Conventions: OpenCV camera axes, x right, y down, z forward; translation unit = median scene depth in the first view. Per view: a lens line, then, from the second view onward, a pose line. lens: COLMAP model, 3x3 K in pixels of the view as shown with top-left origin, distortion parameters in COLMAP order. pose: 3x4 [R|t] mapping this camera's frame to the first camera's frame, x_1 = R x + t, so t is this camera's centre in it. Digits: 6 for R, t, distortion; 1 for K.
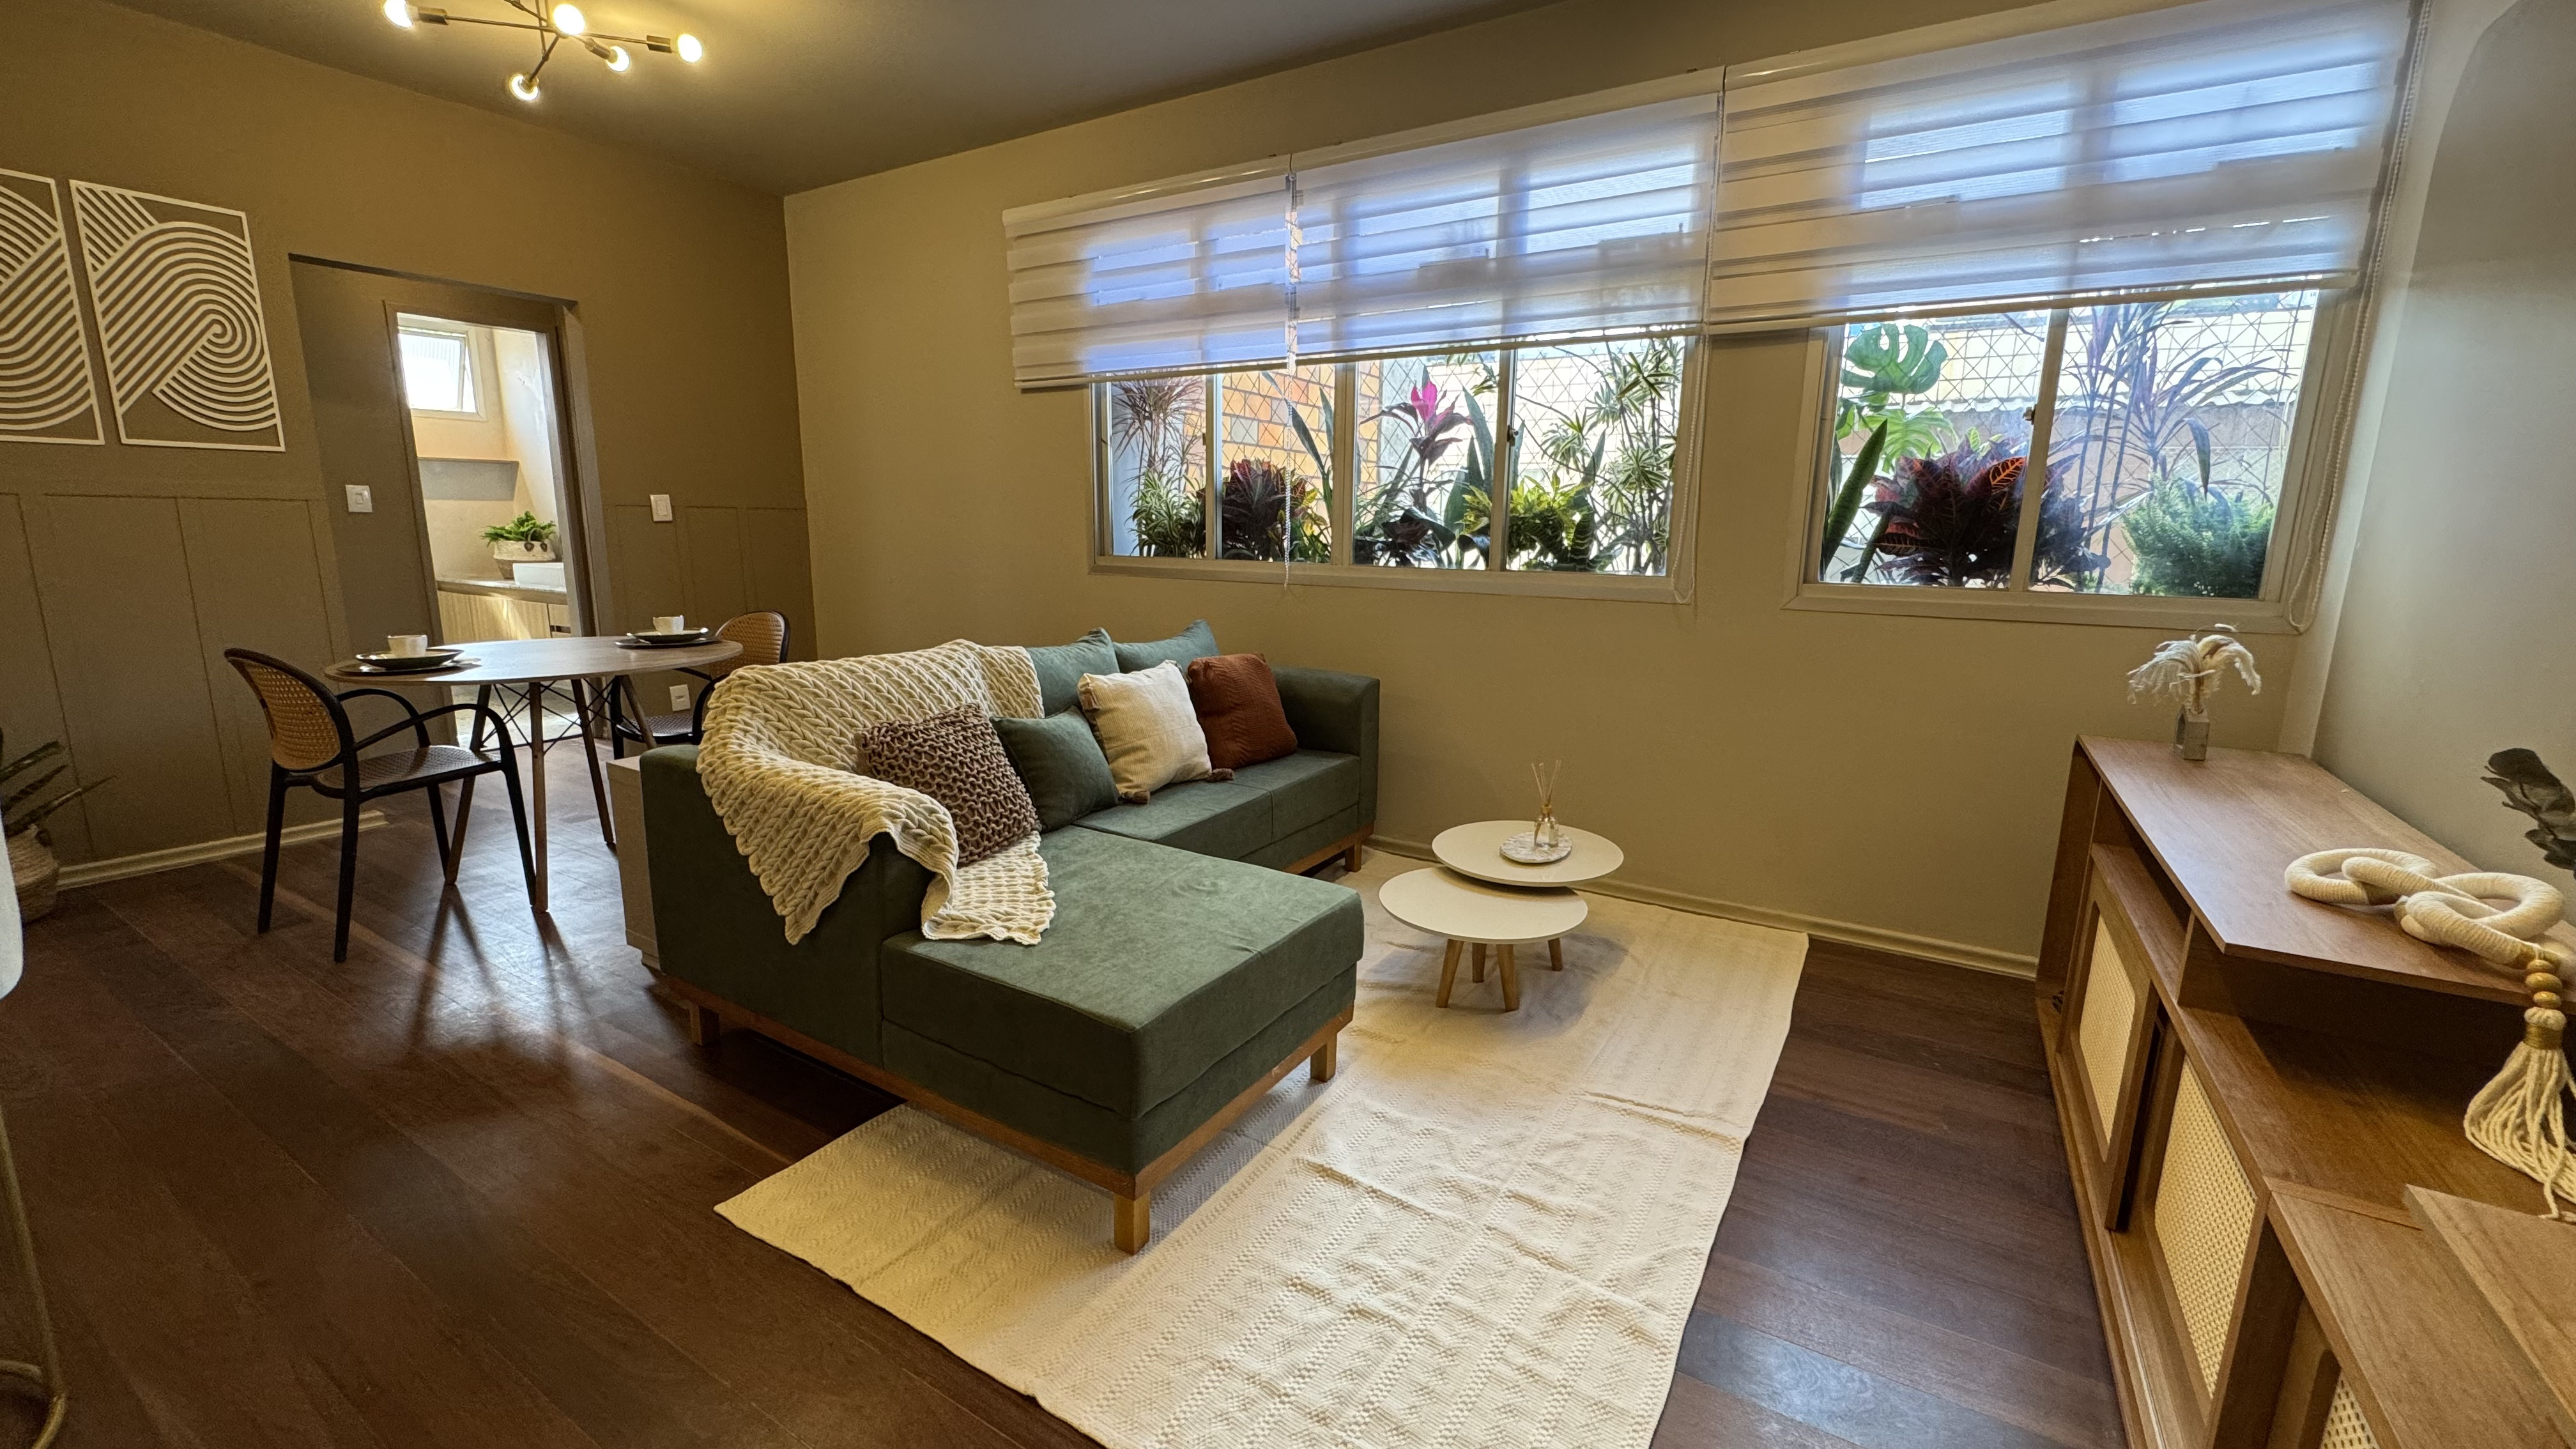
lens RADIAL K [[1023.6, 0, 1278.4], [0, 1023.6, 722.6], [0, 0, 1]] dist [-0.002948, 0.000216]
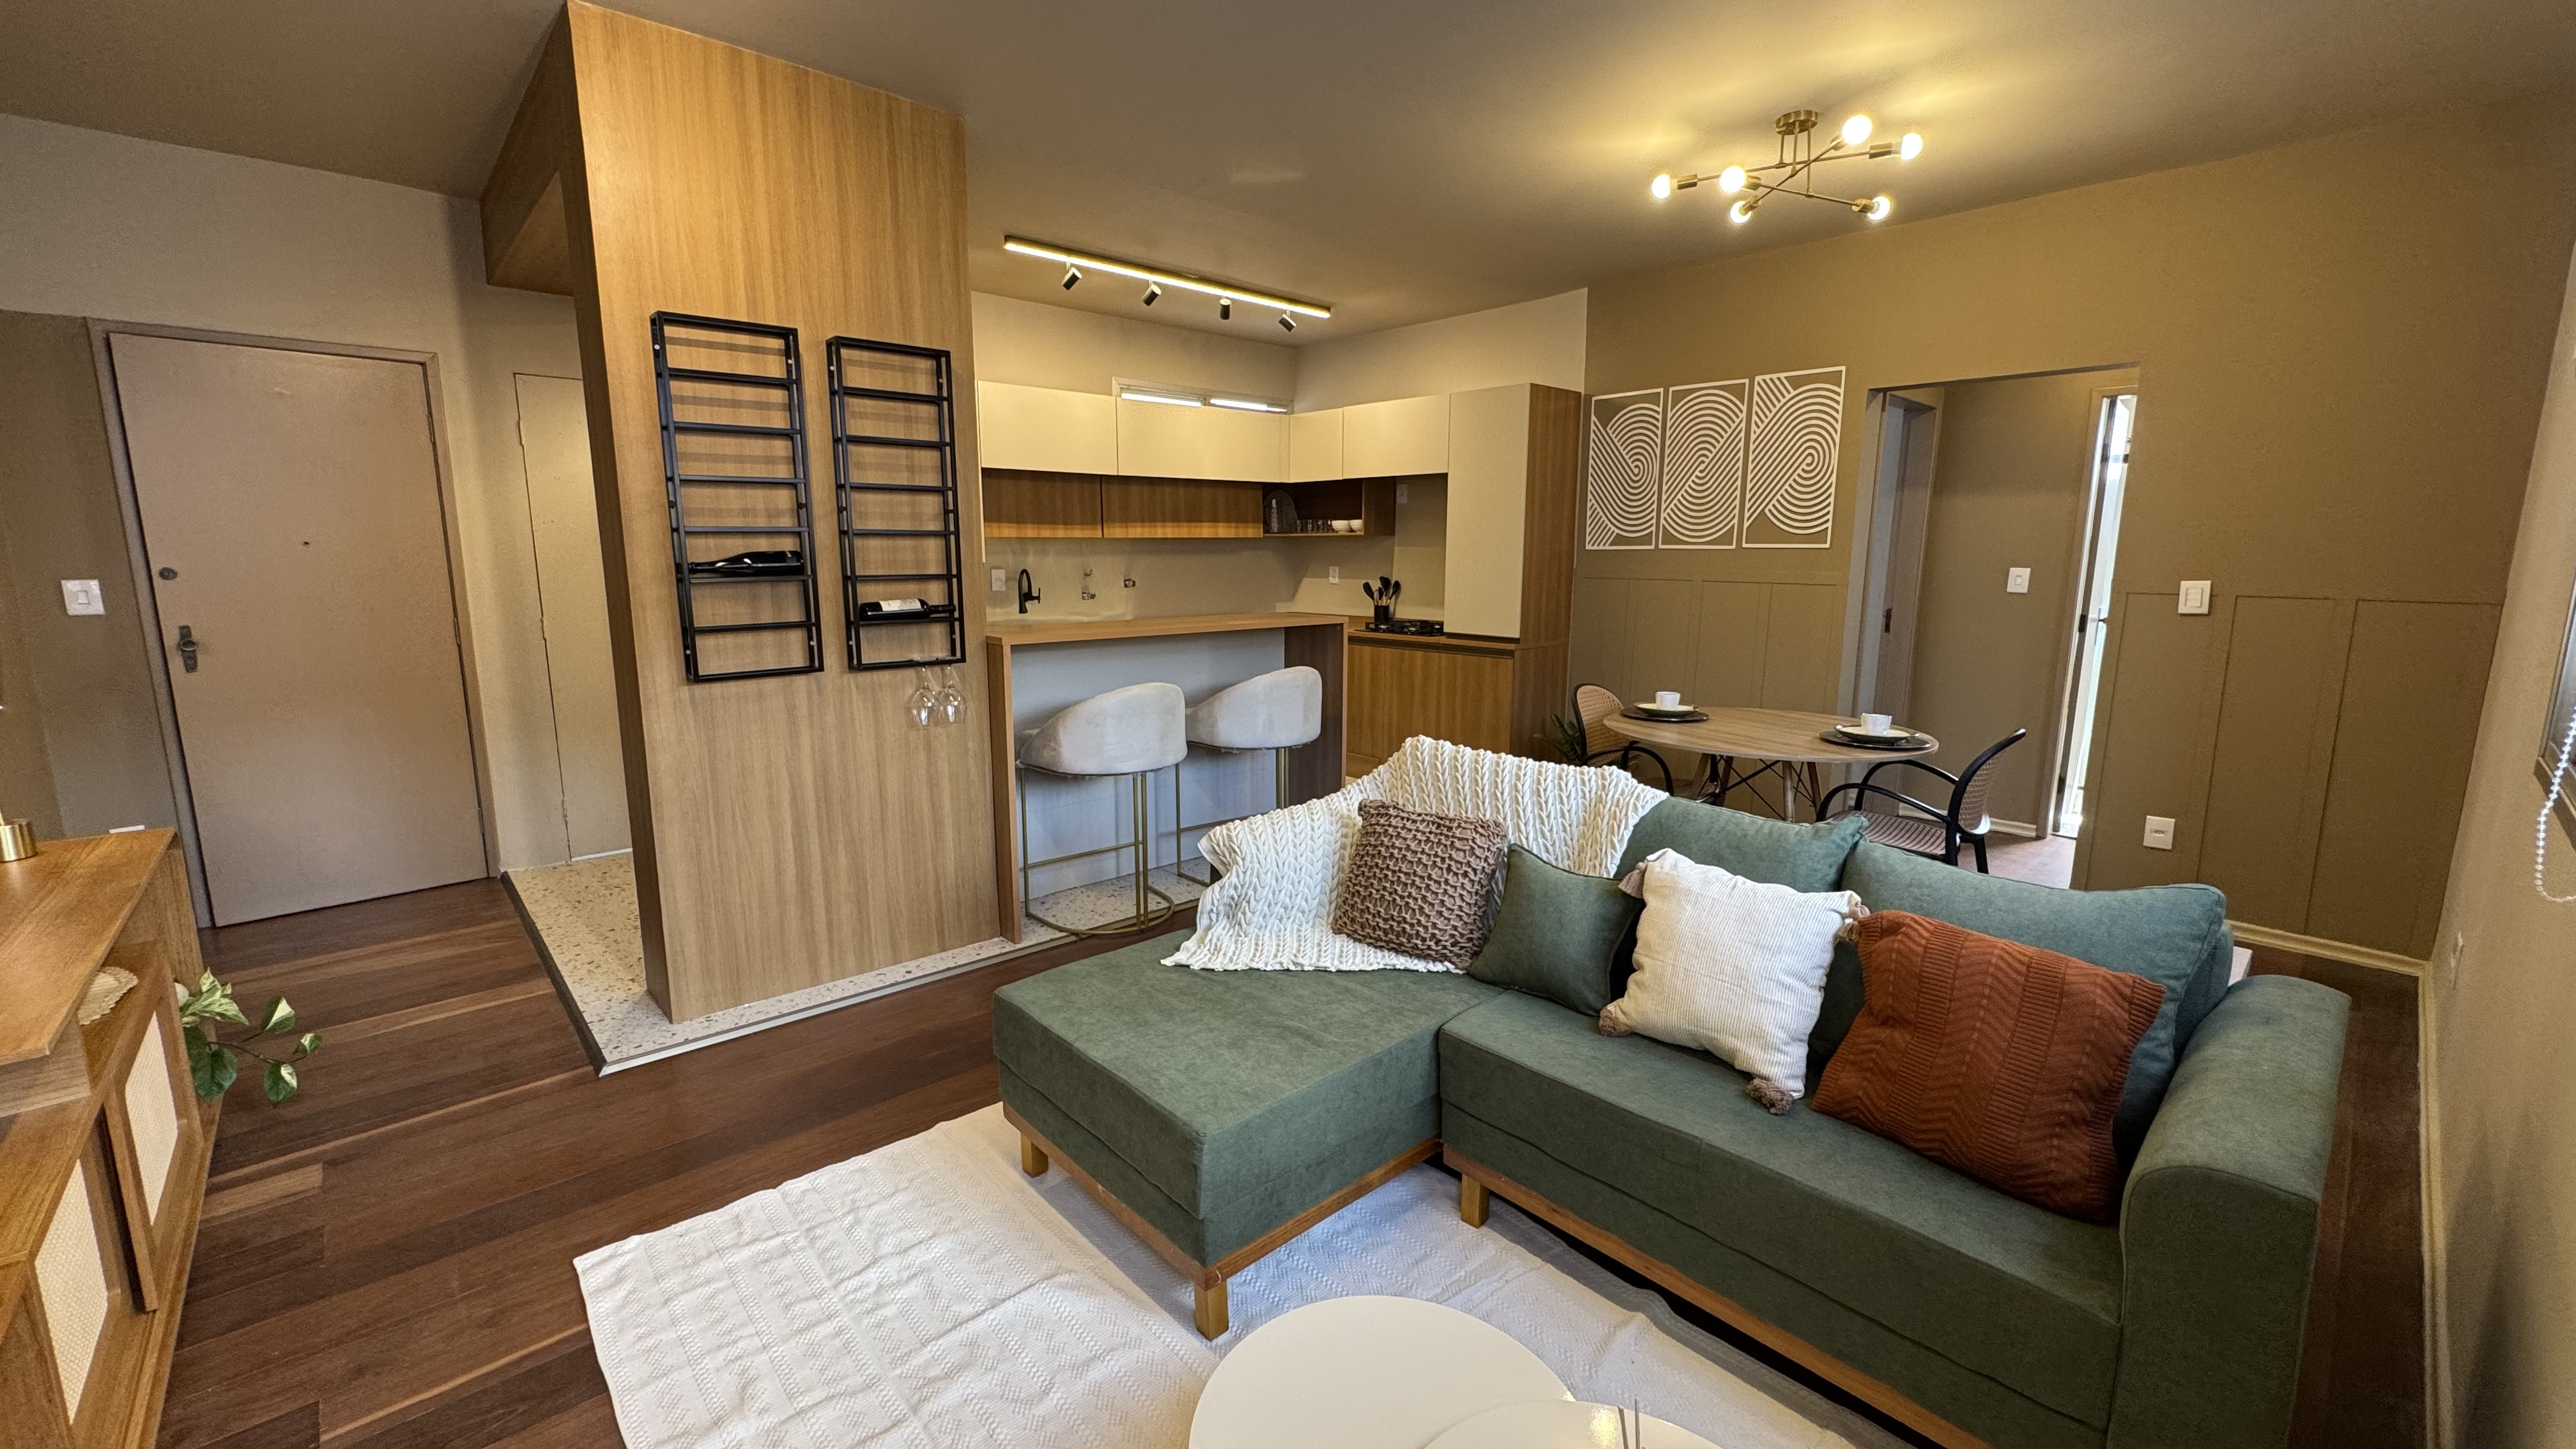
lens RADIAL K [[1023.6, 0, 1287.0], [0, 1023.6, 724.7], [0, 0, 1]] dist [-0.002948, 0.000216]
pose [[-0.281795, 0.152803, -0.947229, 0.499326], [-0.188628, 0.959148, 0.210842, -0.211780], [0.940750, 0.238088, -0.241460, 0.785565]]
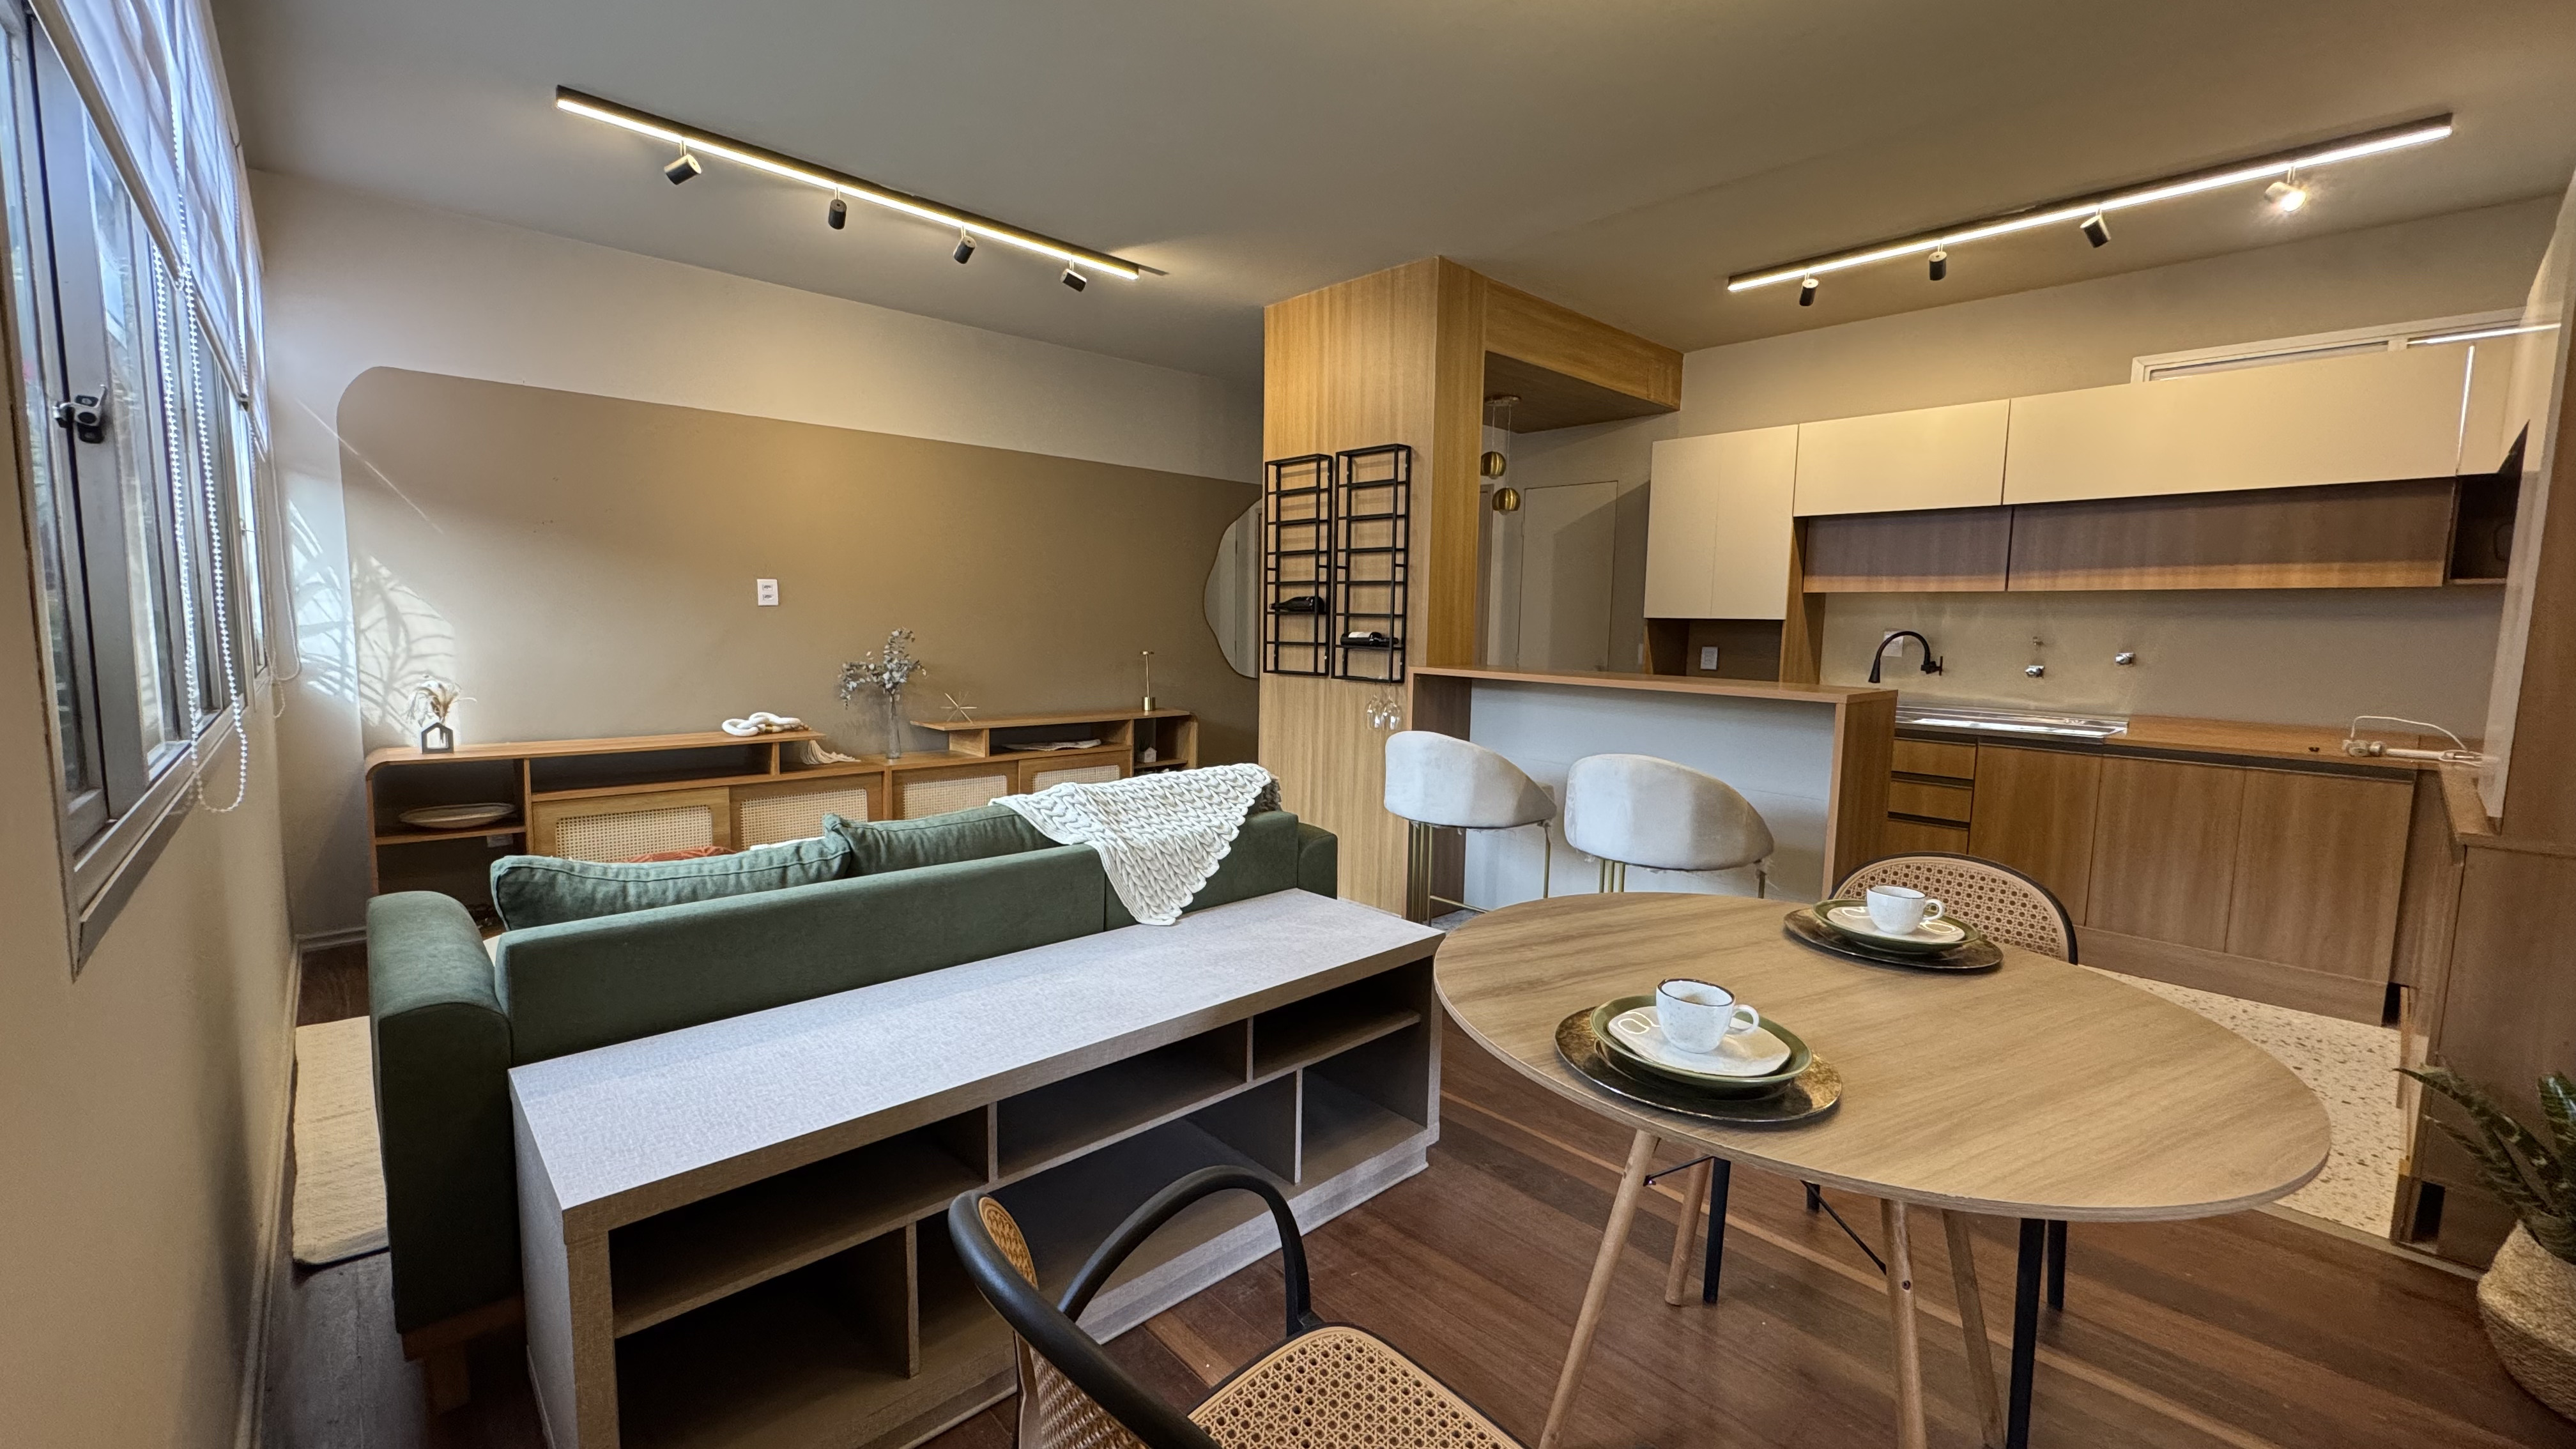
lens RADIAL K [[1023.6, 0, 1289.5], [0, 1023.6, 719.2], [0, 0, 1]] dist [-0.002948, 0.000216]
pose [[-0.960413, -0.056553, 0.272778, -0.692231], [0.025258, 0.957468, 0.287433, -0.334446], [-0.277431, 0.282944, -0.918137, 1.501759]]
